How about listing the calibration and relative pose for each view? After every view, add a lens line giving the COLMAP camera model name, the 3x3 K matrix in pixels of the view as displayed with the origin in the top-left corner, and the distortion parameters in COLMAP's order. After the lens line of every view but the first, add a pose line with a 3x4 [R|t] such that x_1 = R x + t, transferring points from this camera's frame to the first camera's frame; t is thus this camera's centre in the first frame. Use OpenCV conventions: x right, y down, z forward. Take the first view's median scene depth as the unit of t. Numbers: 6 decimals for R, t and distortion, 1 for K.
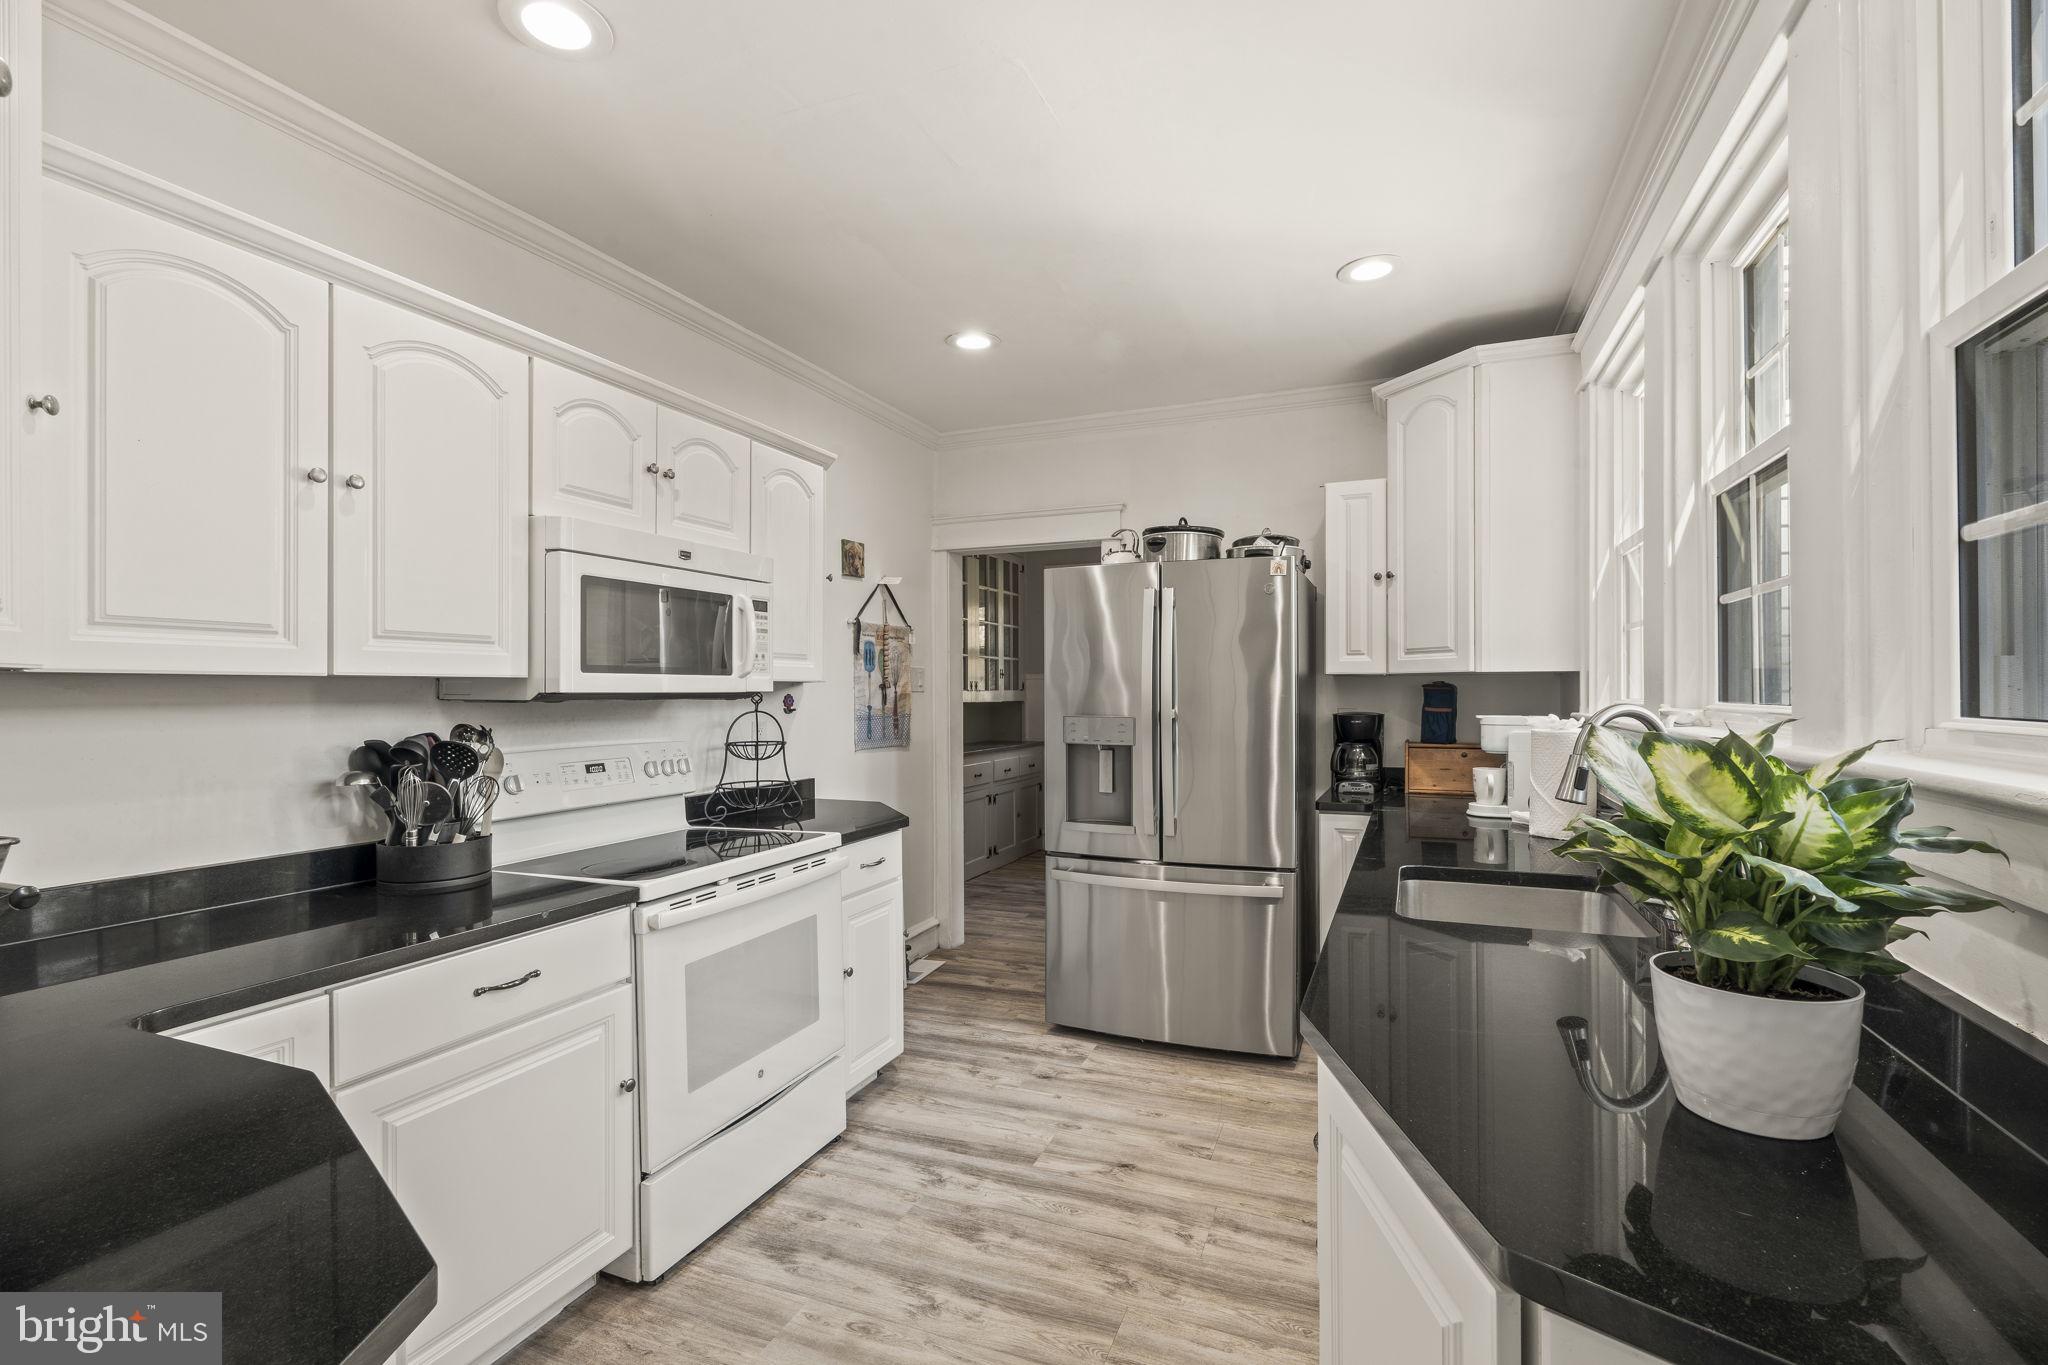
lens RADIAL K [[926.2, 0, 1030.0], [0, 926.2, 681.7], [0, 0, 1]] dist [-0.001389, -0.000222]
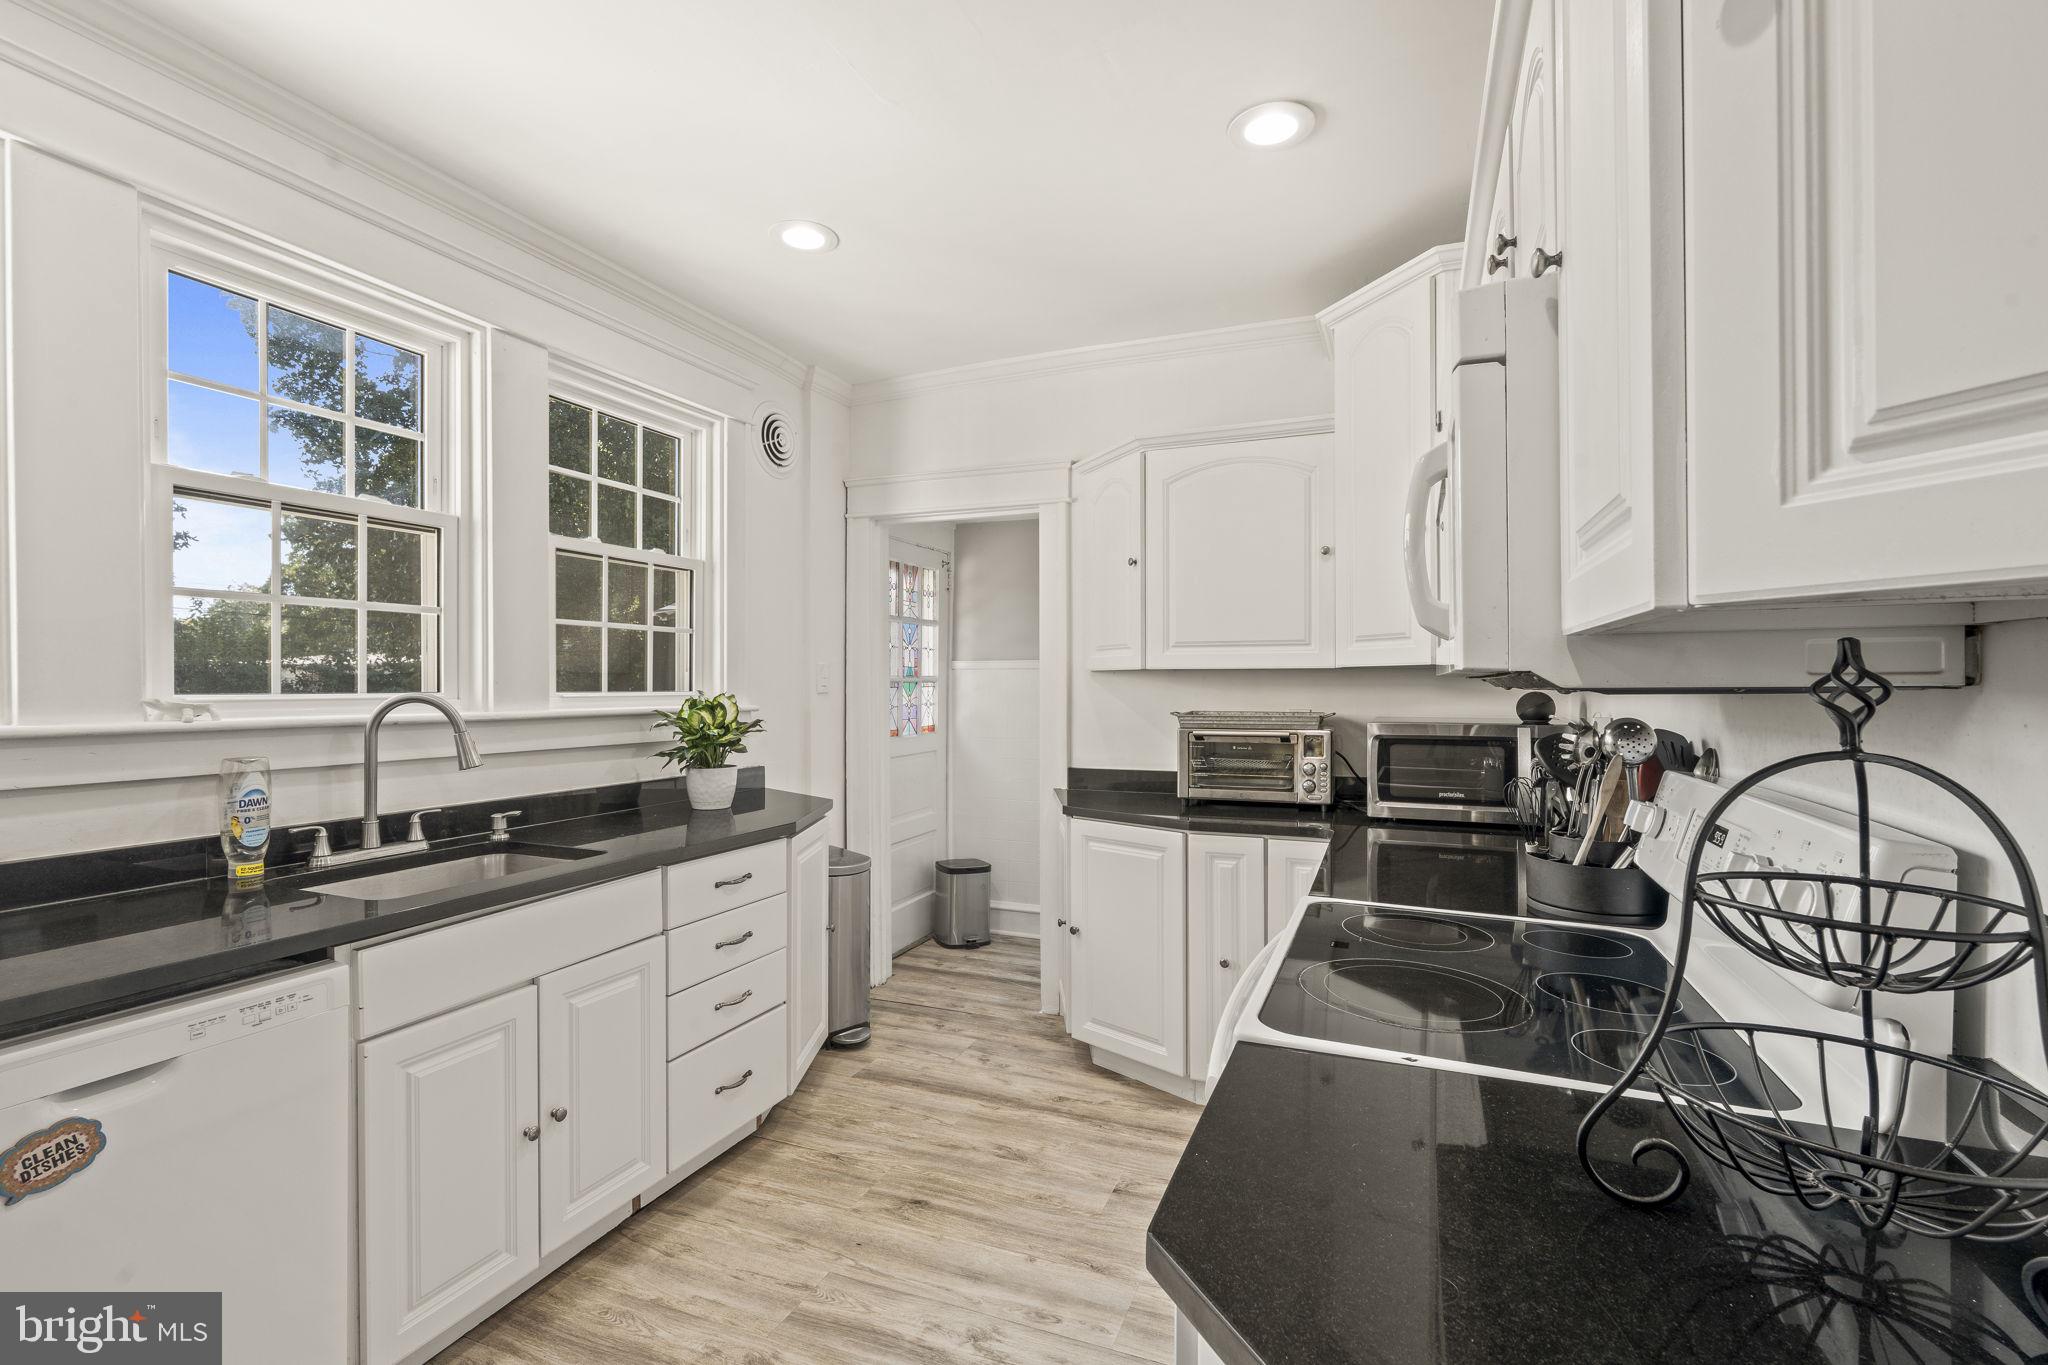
lens RADIAL K [[926.2, 0, 1022.1], [0, 926.2, 678.5], [0, 0, 1]] dist [-0.001389, -0.000222]
pose [[-0.999889, 0.011962, 0.008857, -0.170974], [0.011914, 0.999914, -0.005414, 0.019654], [-0.008921, -0.005308, -0.999946, 1.966521]]
